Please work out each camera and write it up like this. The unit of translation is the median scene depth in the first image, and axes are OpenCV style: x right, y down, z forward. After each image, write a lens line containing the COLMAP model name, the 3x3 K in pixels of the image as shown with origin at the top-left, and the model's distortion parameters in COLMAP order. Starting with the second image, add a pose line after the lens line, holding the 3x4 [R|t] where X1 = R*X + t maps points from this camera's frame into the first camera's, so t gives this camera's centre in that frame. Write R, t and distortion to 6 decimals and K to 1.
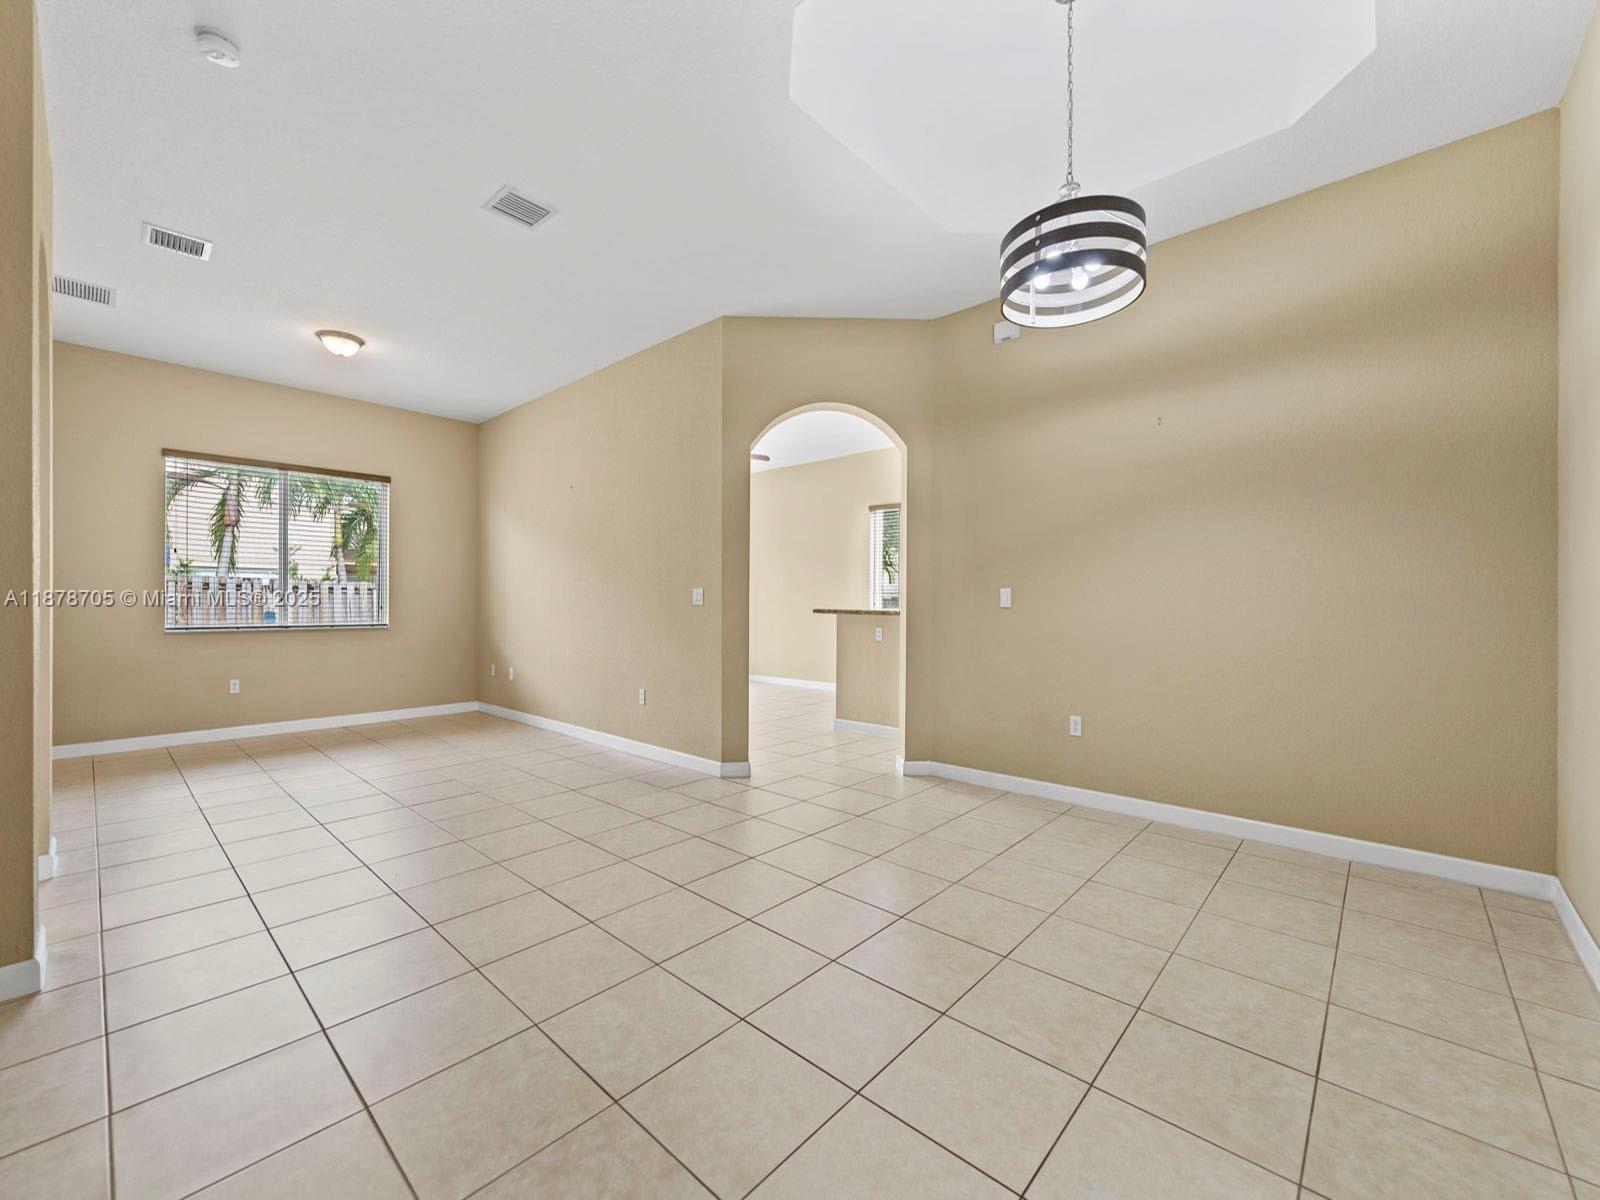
lens RADIAL K [[652.9, 0, 798.3], [0, 652.9, 603.9], [0, 0, 1]] dist [-0.001452, -0.002555]
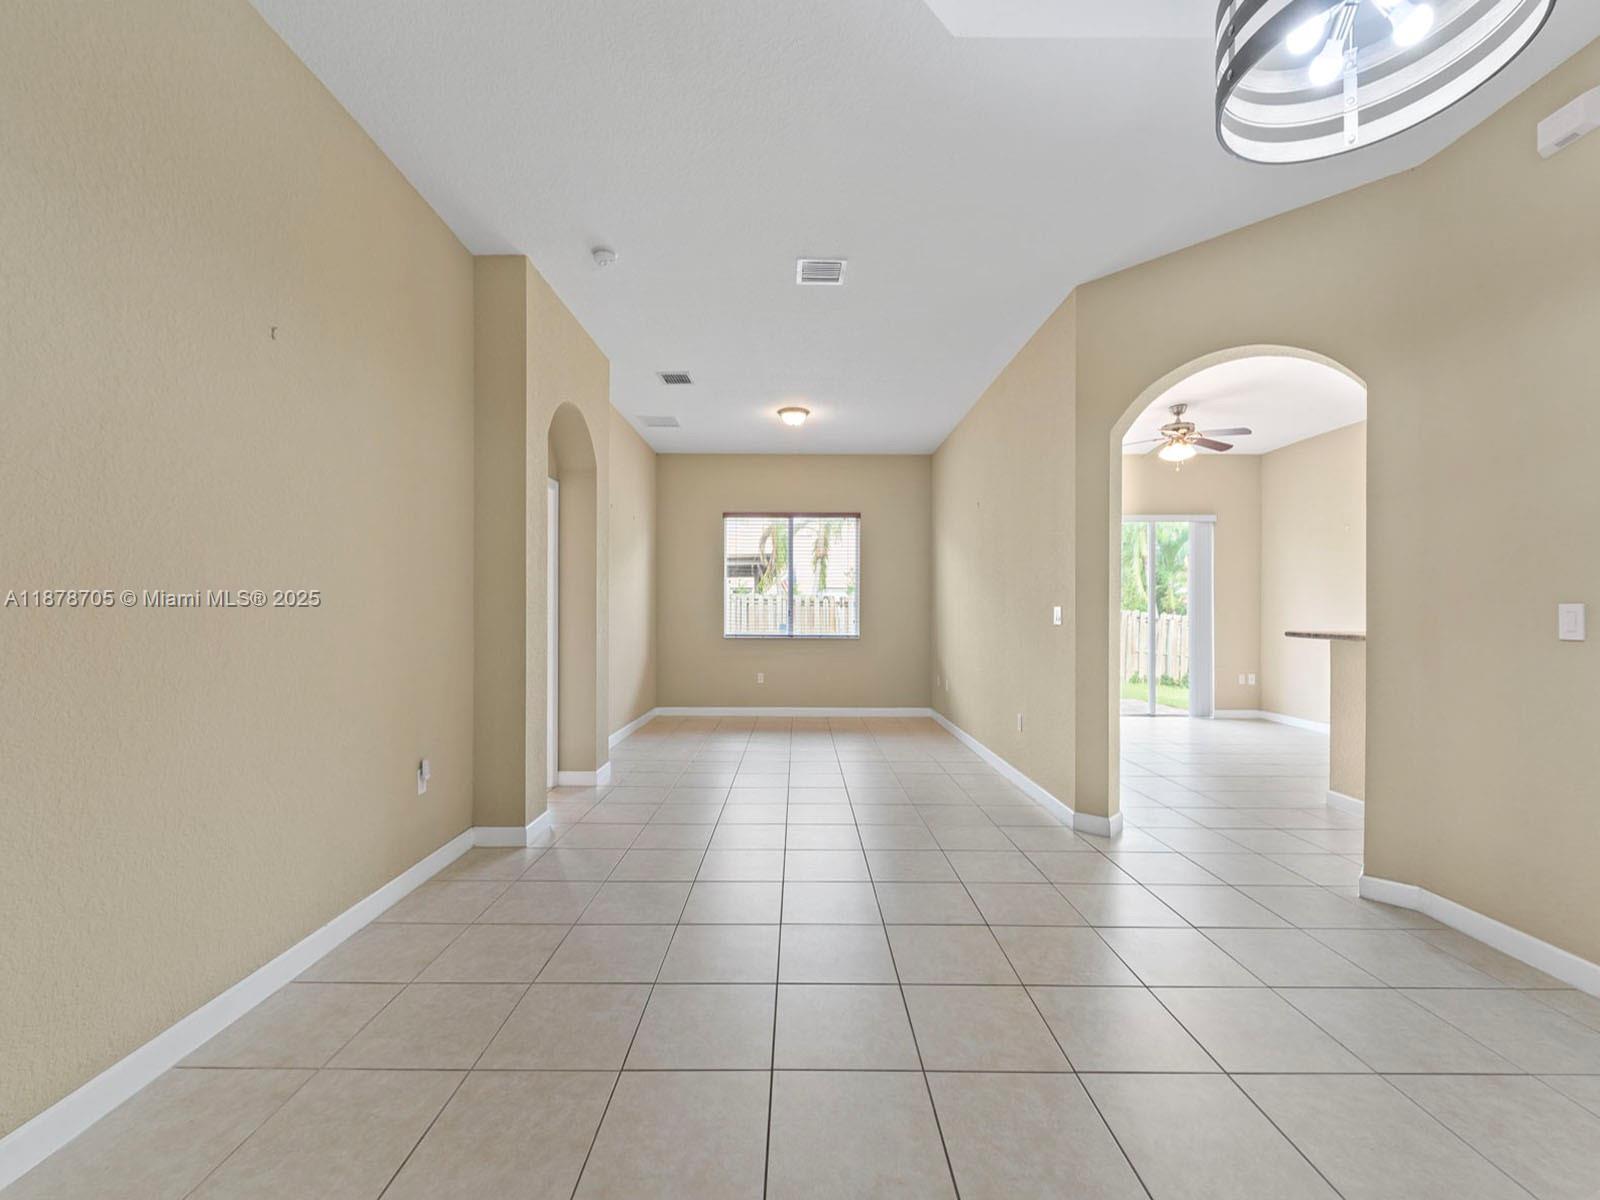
lens RADIAL K [[652.9, 0, 797.4], [0, 652.9, 610.2], [0, 0, 1]] dist [-0.001452, -0.002555]
pose [[0.666817, -0.000610, -0.745221, 0.256742], [-0.003940, 0.999983, -0.004343, -0.012923], [0.745211, 0.005832, 0.666803, 0.153247]]
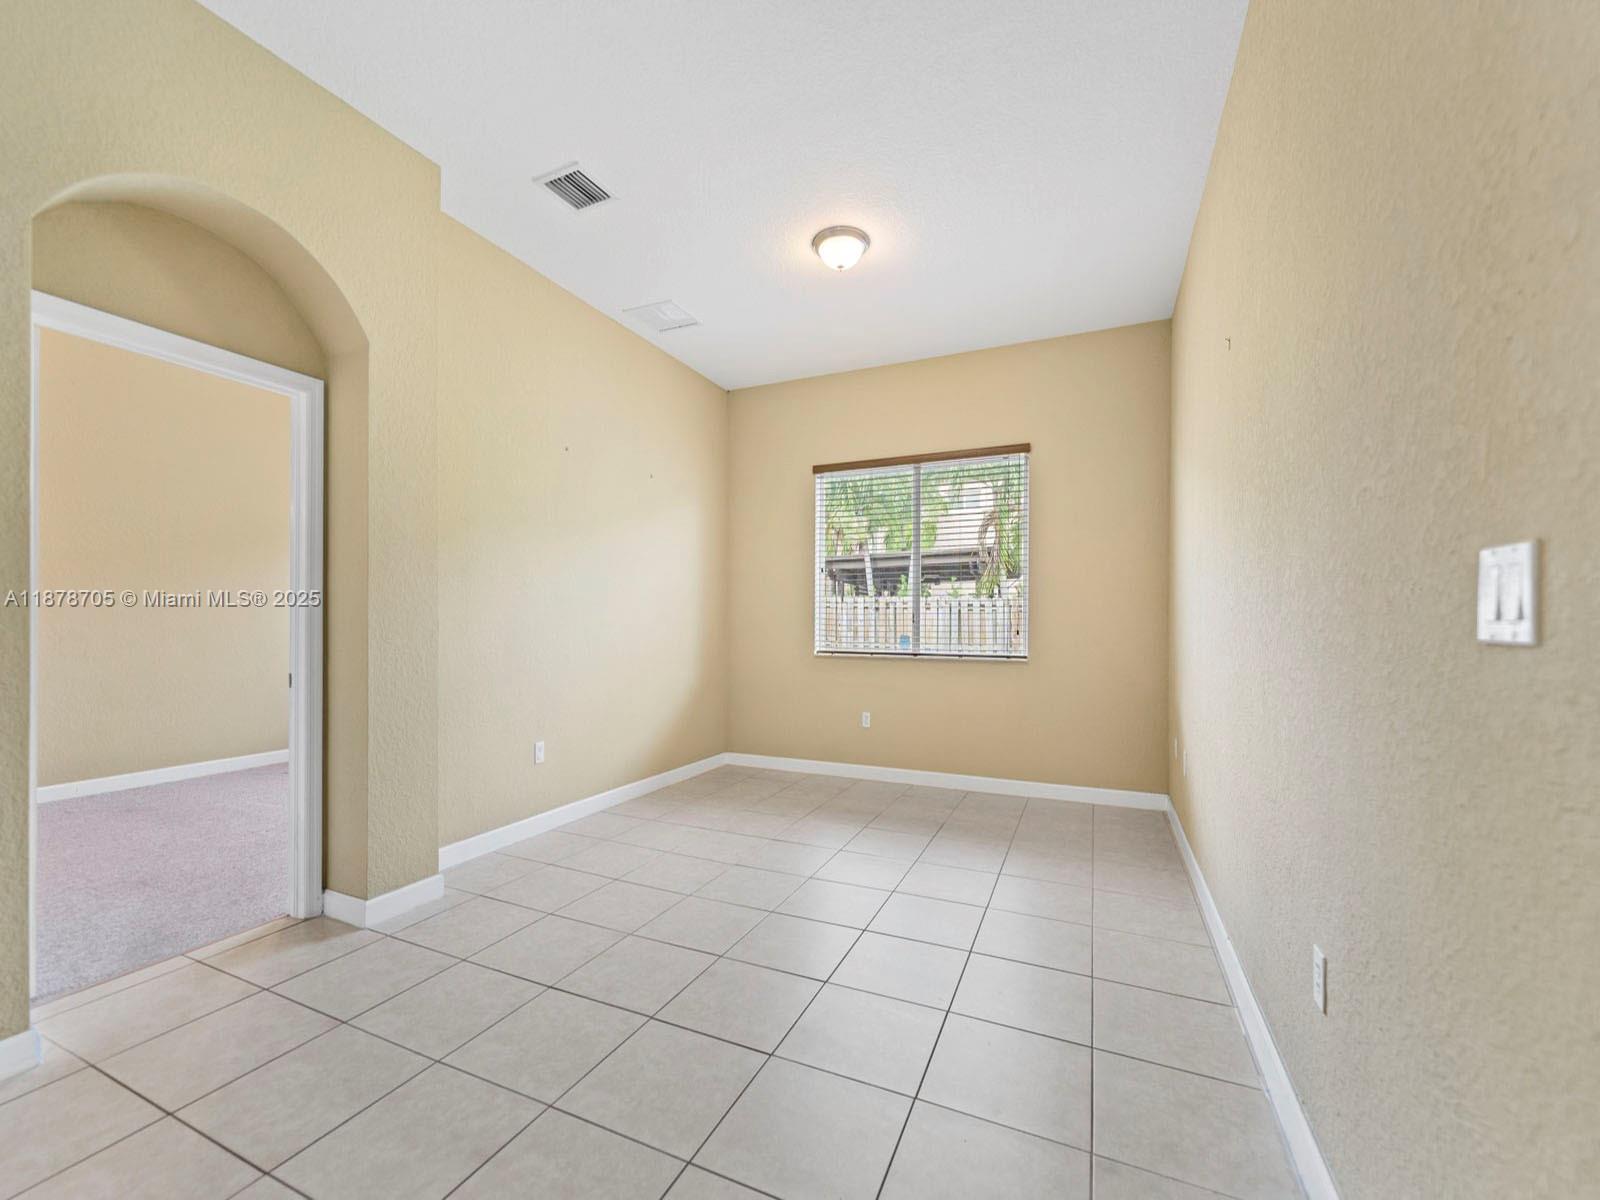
lens RADIAL K [[652.9, 0, 817.4], [0, 652.9, 626.7], [0, 0, 1]] dist [-0.001452, -0.002555]
pose [[0.315600, 0.004584, -0.948881, -0.053334], [-0.004030, 0.999986, 0.003491, -0.002061], [0.948884, 0.002722, 0.315614, 0.761093]]
